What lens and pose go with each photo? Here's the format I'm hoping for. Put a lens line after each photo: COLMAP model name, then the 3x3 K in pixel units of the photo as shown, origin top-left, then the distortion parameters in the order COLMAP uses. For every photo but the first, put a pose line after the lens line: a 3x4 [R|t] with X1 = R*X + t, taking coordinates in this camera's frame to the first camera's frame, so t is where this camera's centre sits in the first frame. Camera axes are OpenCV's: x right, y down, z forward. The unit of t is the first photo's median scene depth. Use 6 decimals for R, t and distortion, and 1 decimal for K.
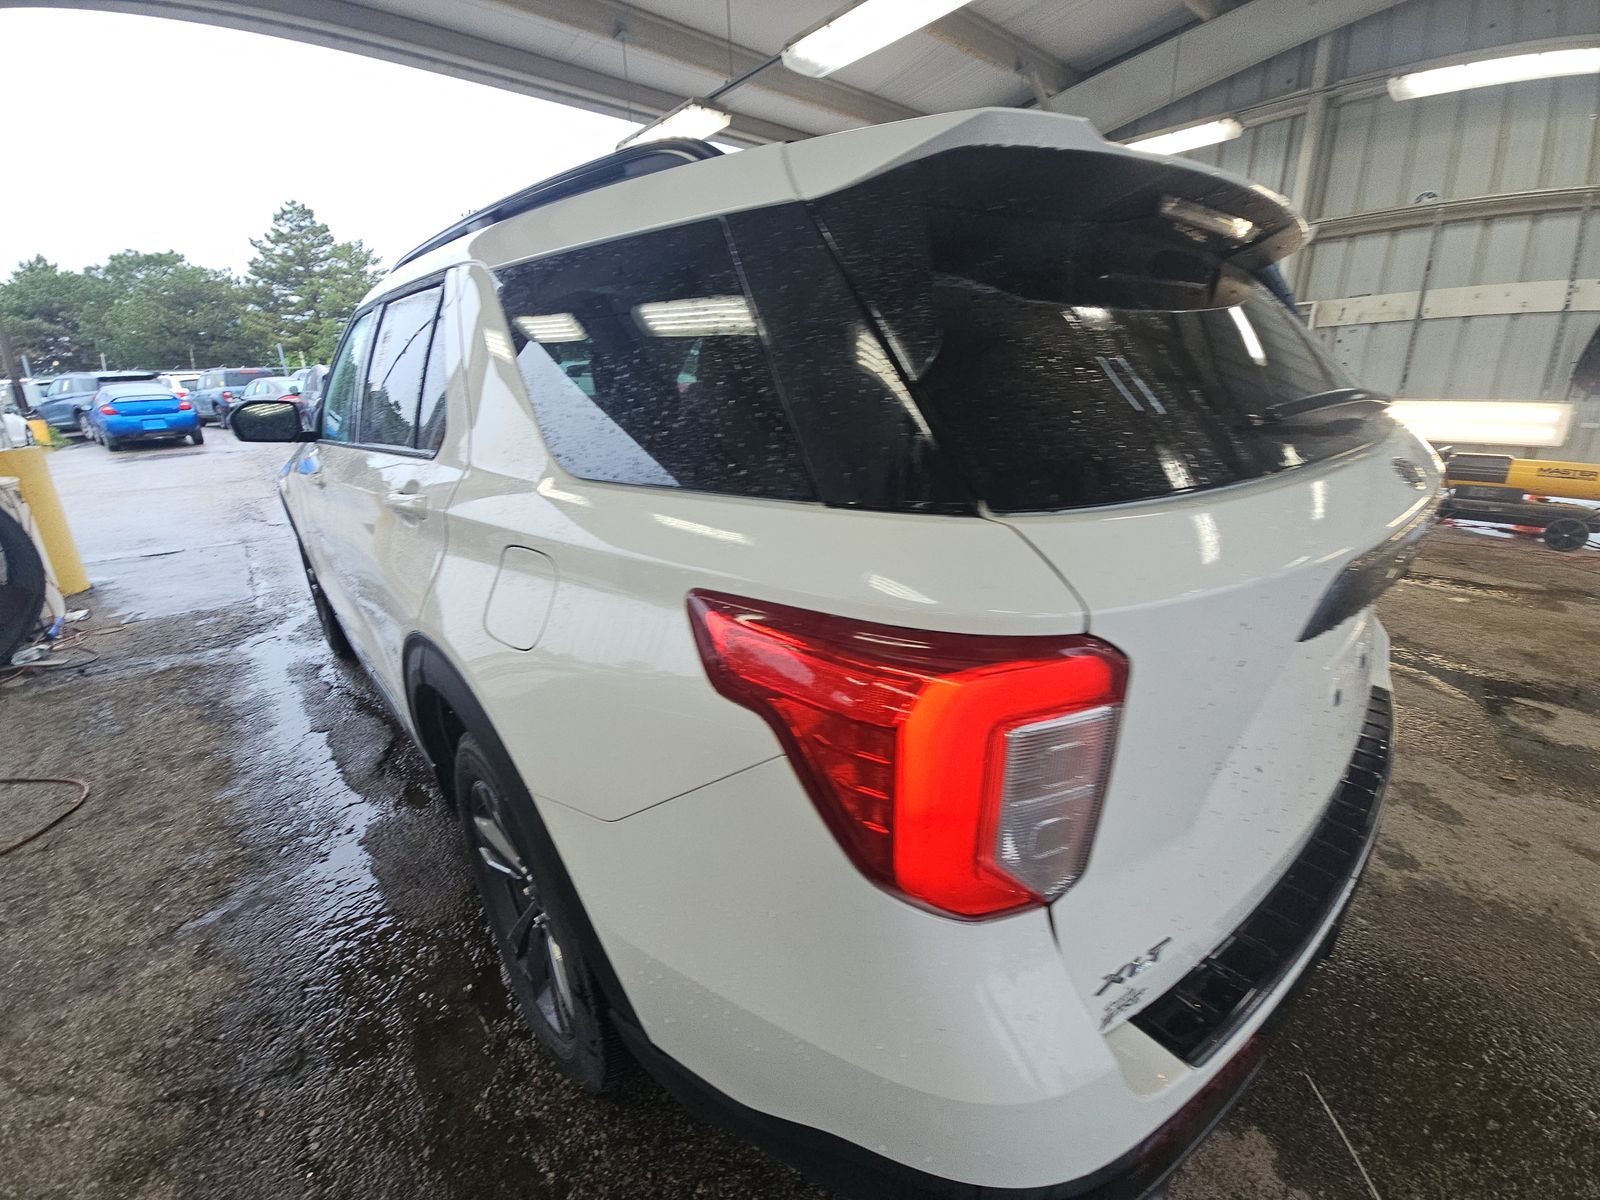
lens RADIAL K [[661.6, 0, 800.0], [0, 661.6, 600.0], [0, 0, 1]] dist [0.072855, -0.042066]
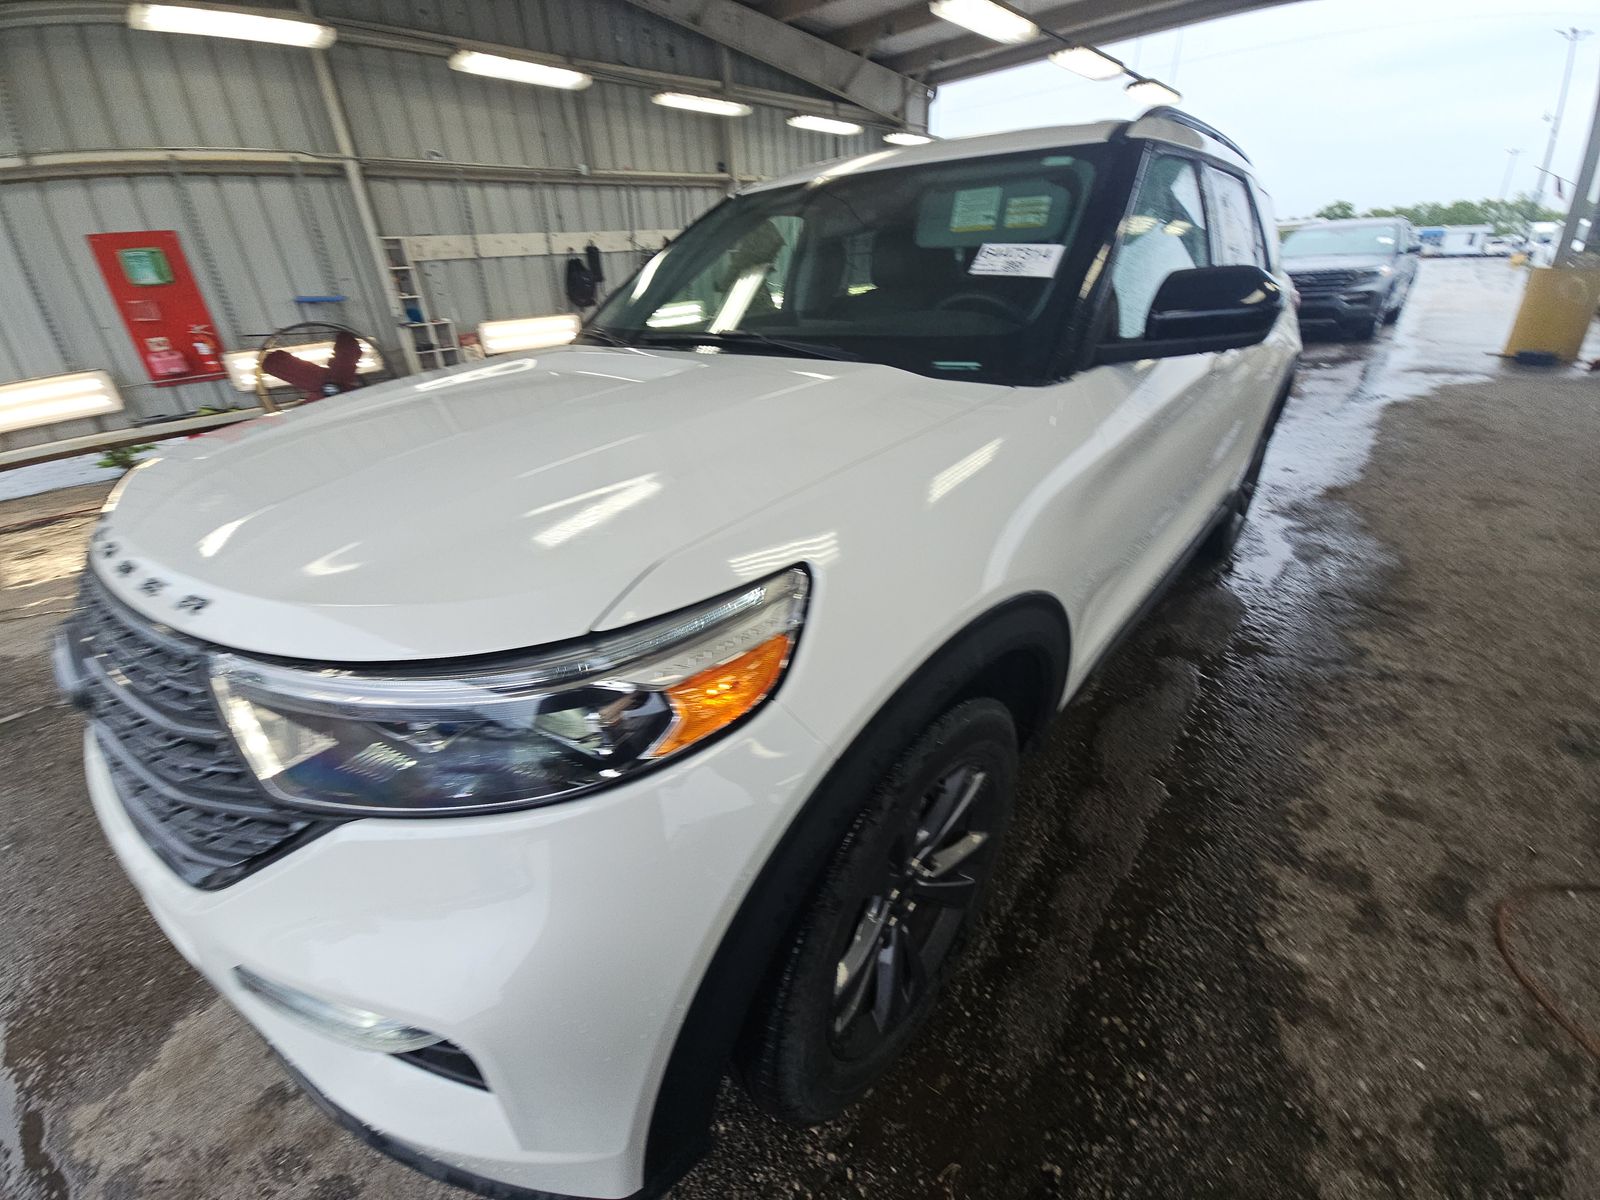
lens RADIAL K [[661.6, 0, 800.0], [0, 661.6, 600.0], [0, 0, 1]] dist [0.072855, -0.042066]
pose [[-0.172511, -0.391171, 0.904005, -0.704947], [0.377712, 0.821338, 0.427478, -0.201899], [-0.909711, 0.415198, 0.006060, 0.737084]]
